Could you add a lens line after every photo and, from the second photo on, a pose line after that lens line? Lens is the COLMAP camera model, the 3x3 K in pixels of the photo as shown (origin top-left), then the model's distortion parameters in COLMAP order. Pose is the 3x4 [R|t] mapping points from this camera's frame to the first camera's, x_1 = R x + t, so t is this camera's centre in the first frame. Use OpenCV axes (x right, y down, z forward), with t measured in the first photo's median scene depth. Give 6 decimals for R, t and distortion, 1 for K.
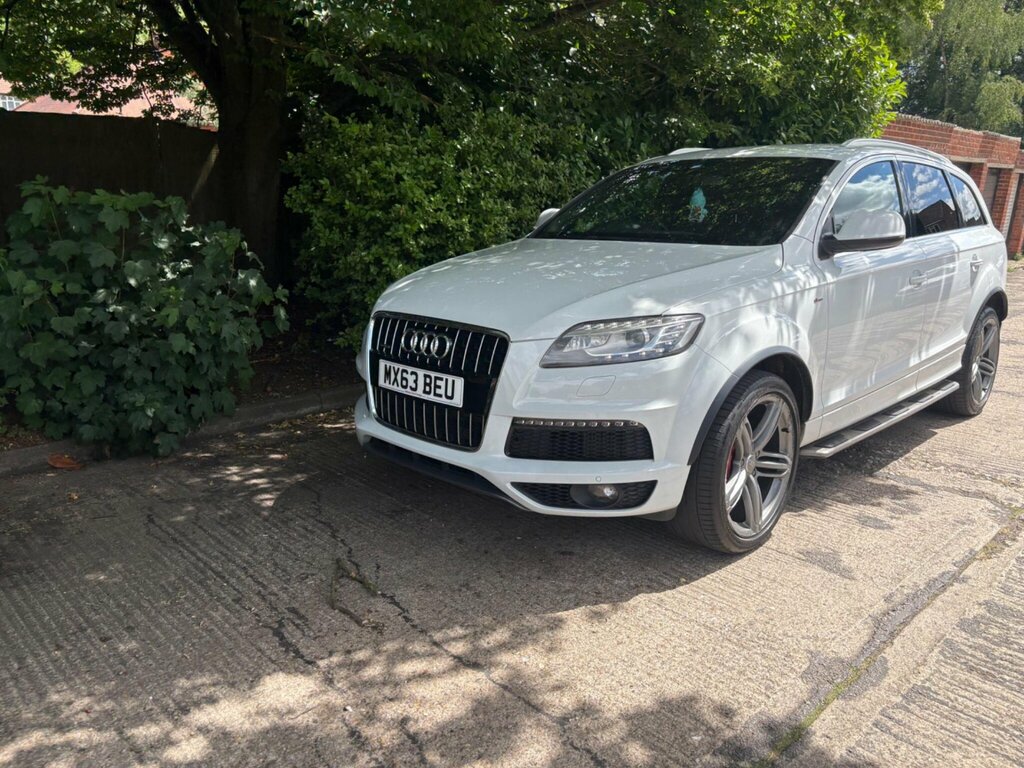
lens RADIAL K [[777.0, 0, 519.0], [0, 777.0, 383.4], [0, 0, 1]] dist [0.035232, -0.041513]
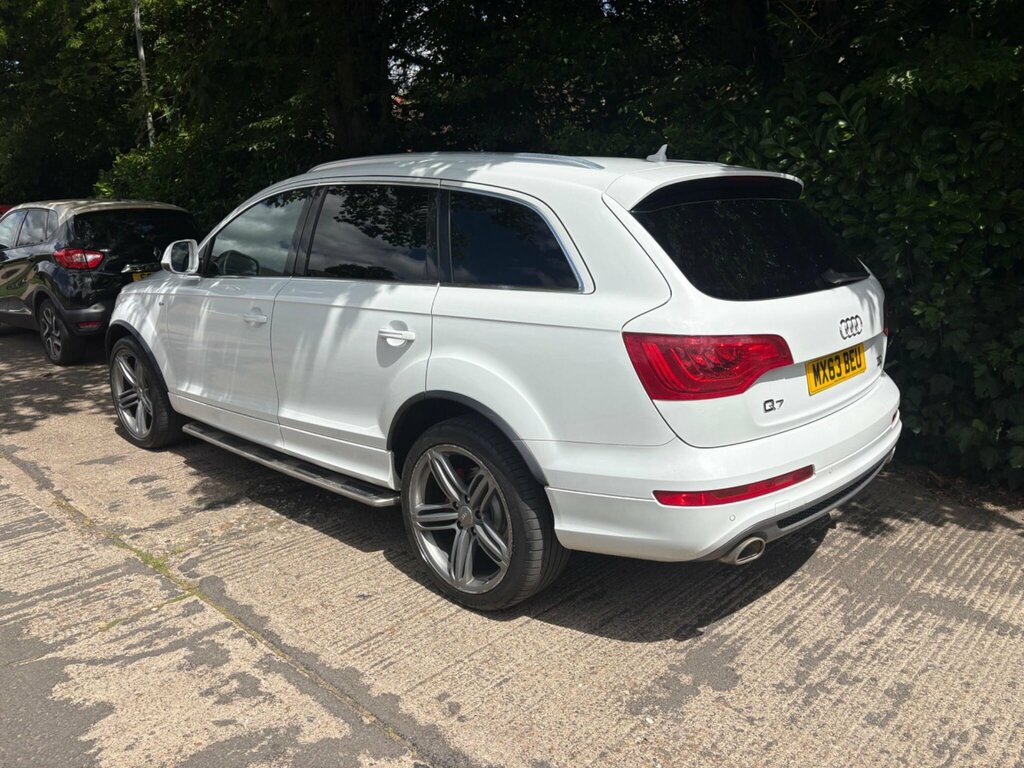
lens RADIAL K [[777.0, 0, 510.8], [0, 777.0, 378.8], [0, 0, 1]] dist [0.035232, -0.041513]
pose [[0.029103, 0.221634, -0.974695, 1.712340], [-0.202340, 0.956228, 0.211393, -0.384014], [0.978883, 0.191068, 0.072675, 1.478247]]
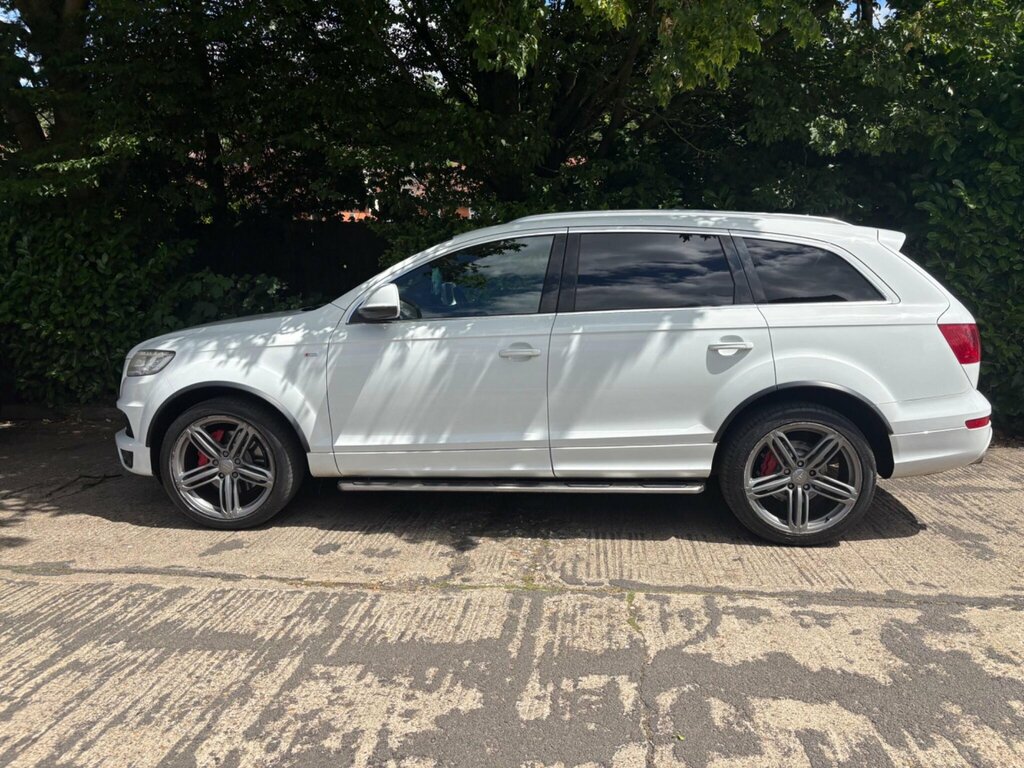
lens RADIAL K [[777.0, 0, 499.0], [0, 777.0, 392.4], [0, 0, 1]] dist [0.035232, -0.041513]
pose [[0.634932, 0.103895, -0.765550, 1.485543], [-0.162881, 0.986645, -0.001190, -0.091608], [0.755202, 0.125449, 0.643375, 0.420910]]
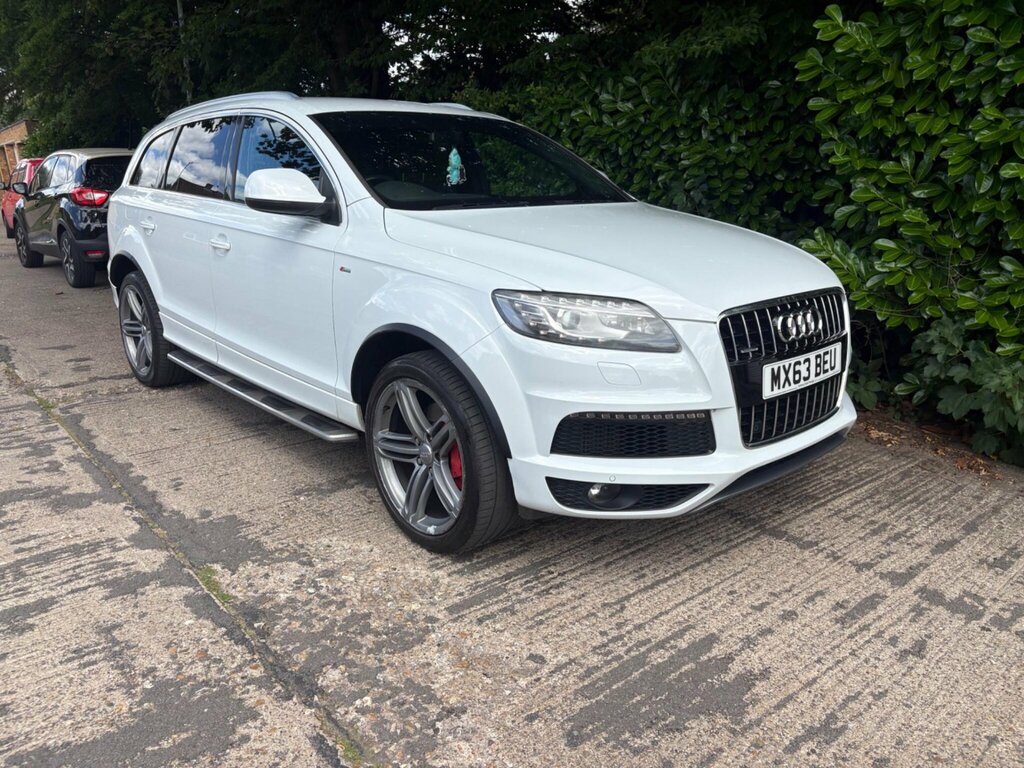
lens RADIAL K [[777.0, 0, 510.4], [0, 777.0, 384.1], [0, 0, 1]] dist [0.035232, -0.041513]
pose [[-0.088669, 0.250446, -0.964062, 1.984310], [-0.231554, 0.936175, 0.264498, -0.424378], [0.968773, 0.246685, -0.025018, 1.945336]]
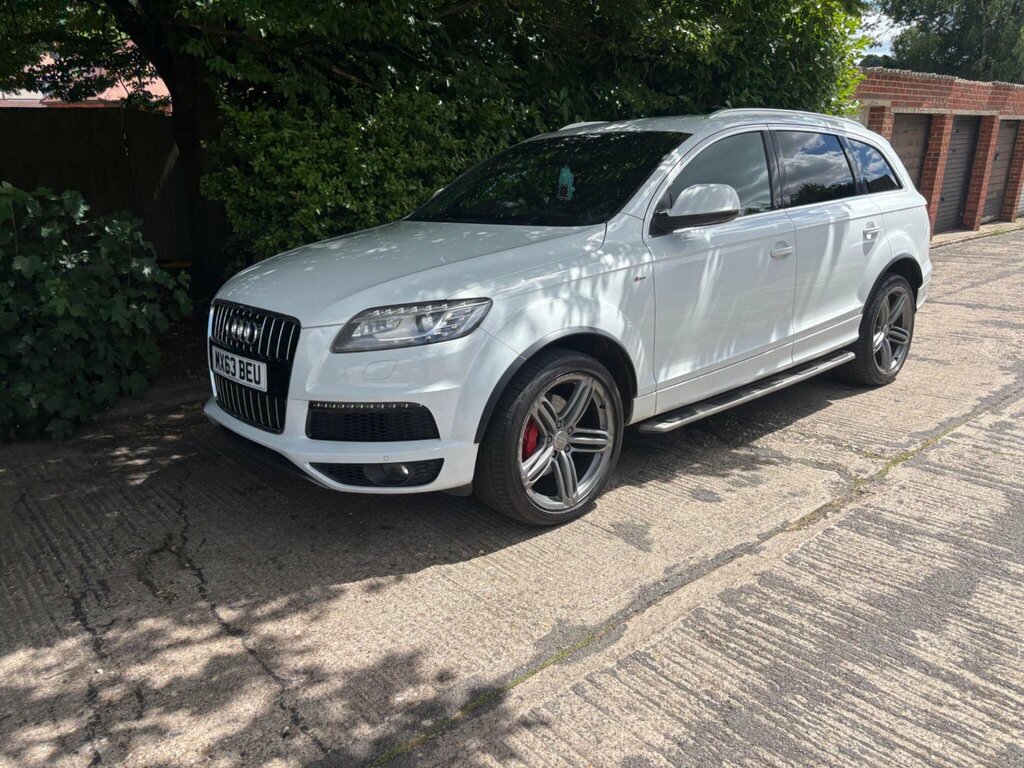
lens RADIAL K [[777.0, 0, 509.0], [0, 777.0, 391.3], [0, 0, 1]] dist [0.035232, -0.041513]
pose [[0.997620, -0.016511, -0.066946, 0.269949], [0.019689, 0.998696, 0.047100, -0.010567], [0.066081, -0.048306, 0.996644, -0.024850]]
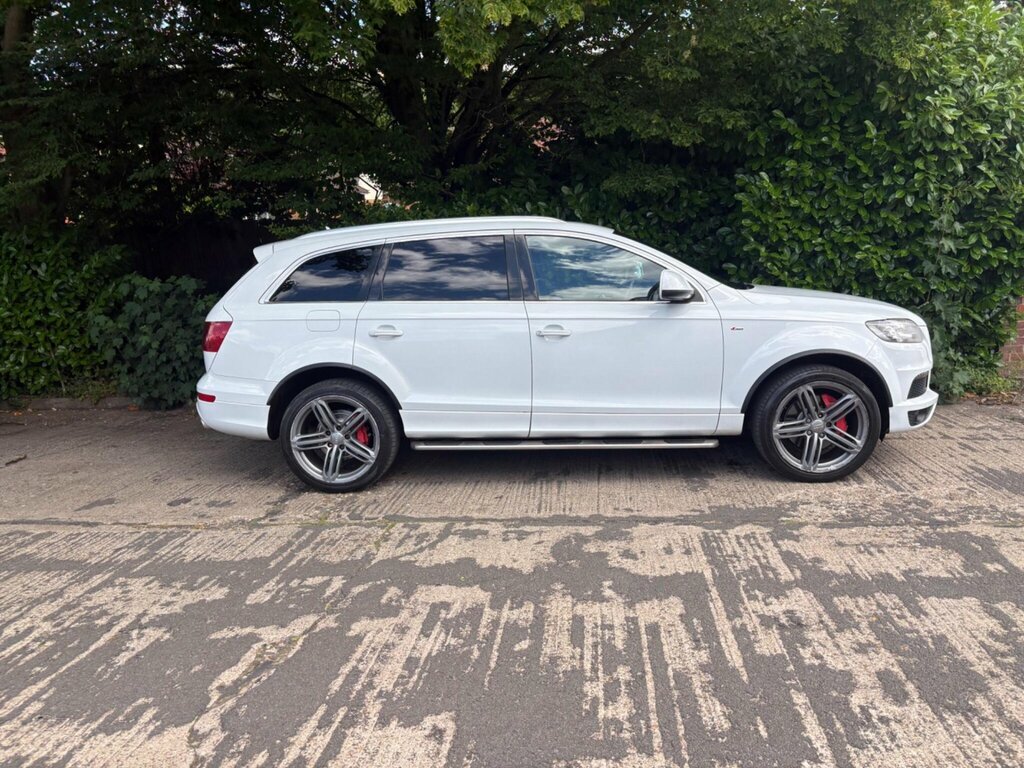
lens RADIAL K [[777.0, 0, 514.9], [0, 777.0, 386.5], [0, 0, 1]] dist [0.035232, -0.041513]
pose [[0.633286, 0.095270, -0.768032, 1.949931], [-0.128209, 0.991596, 0.017286, -0.140260], [0.763224, 0.087522, 0.640179, 0.530511]]
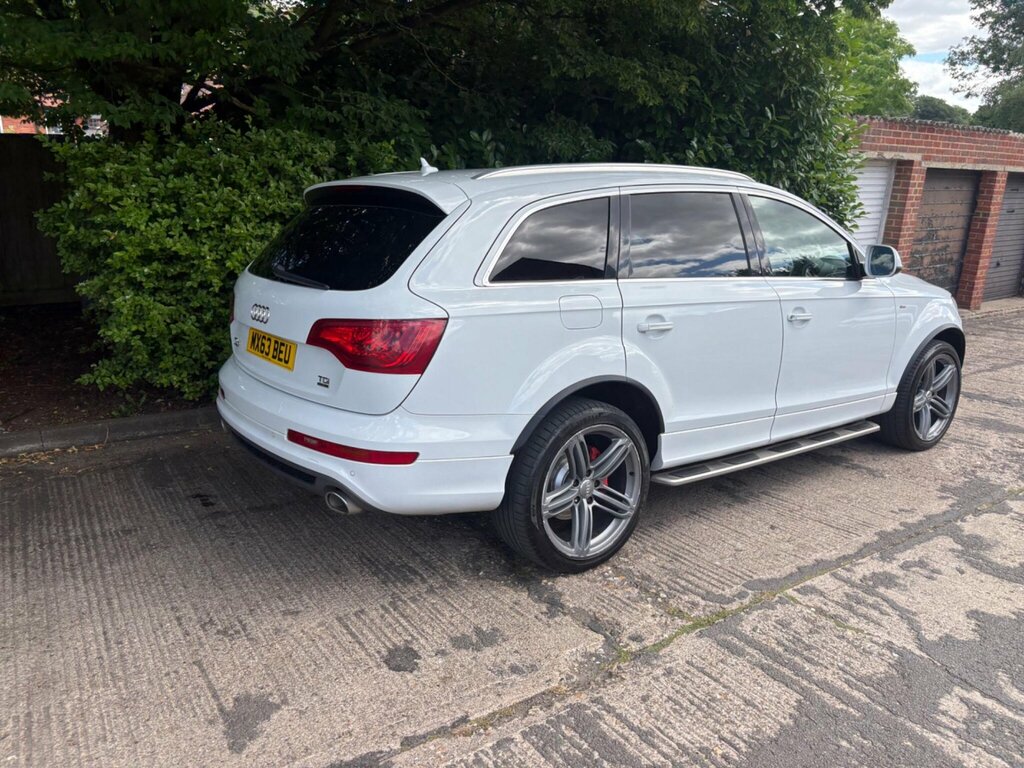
lens RADIAL K [[777.0, 0, 512.9], [0, 777.0, 389.6], [0, 0, 1]] dist [0.035232, -0.041513]
pose [[0.984687, 0.045849, -0.168196, 0.683945], [-0.045824, 0.998941, 0.004036, -0.098634], [0.168203, 0.003733, 0.985745, 0.250952]]
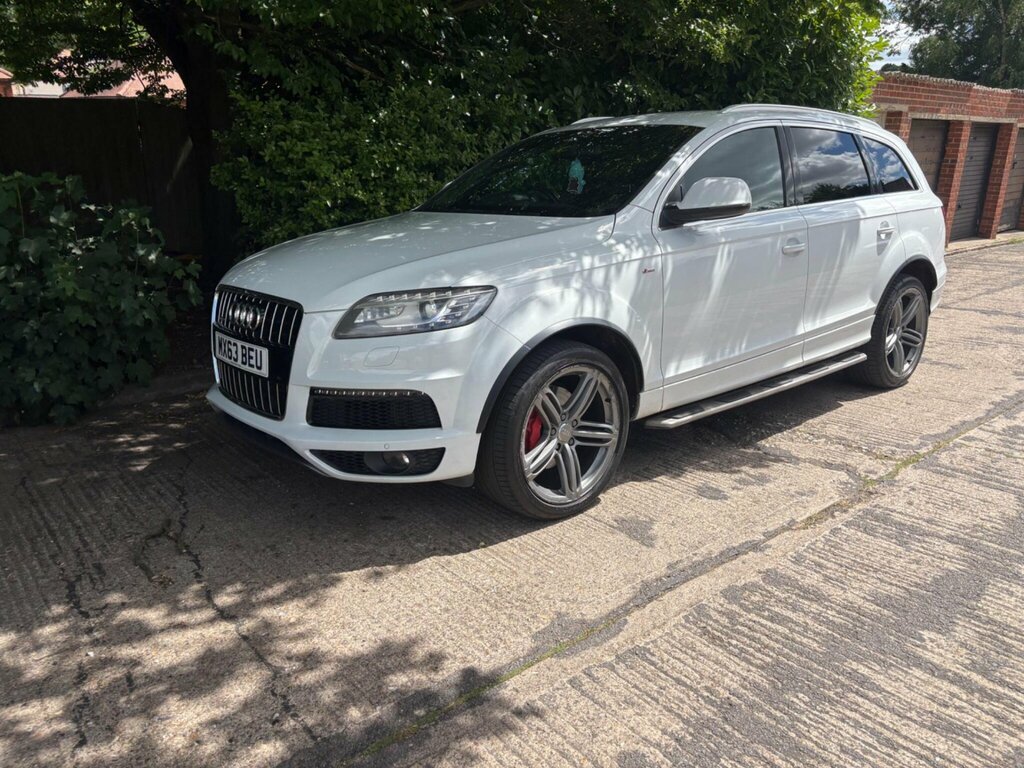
lens RADIAL K [[777.0, 0, 512.4], [0, 777.0, 390.0], [0, 0, 1]] dist [0.035232, -0.041513]
pose [[0.997035, 0.002071, -0.076924, 0.277267], [0.001139, 0.999131, 0.041665, 0.004040], [0.076943, -0.041629, 0.996166, -0.013136]]
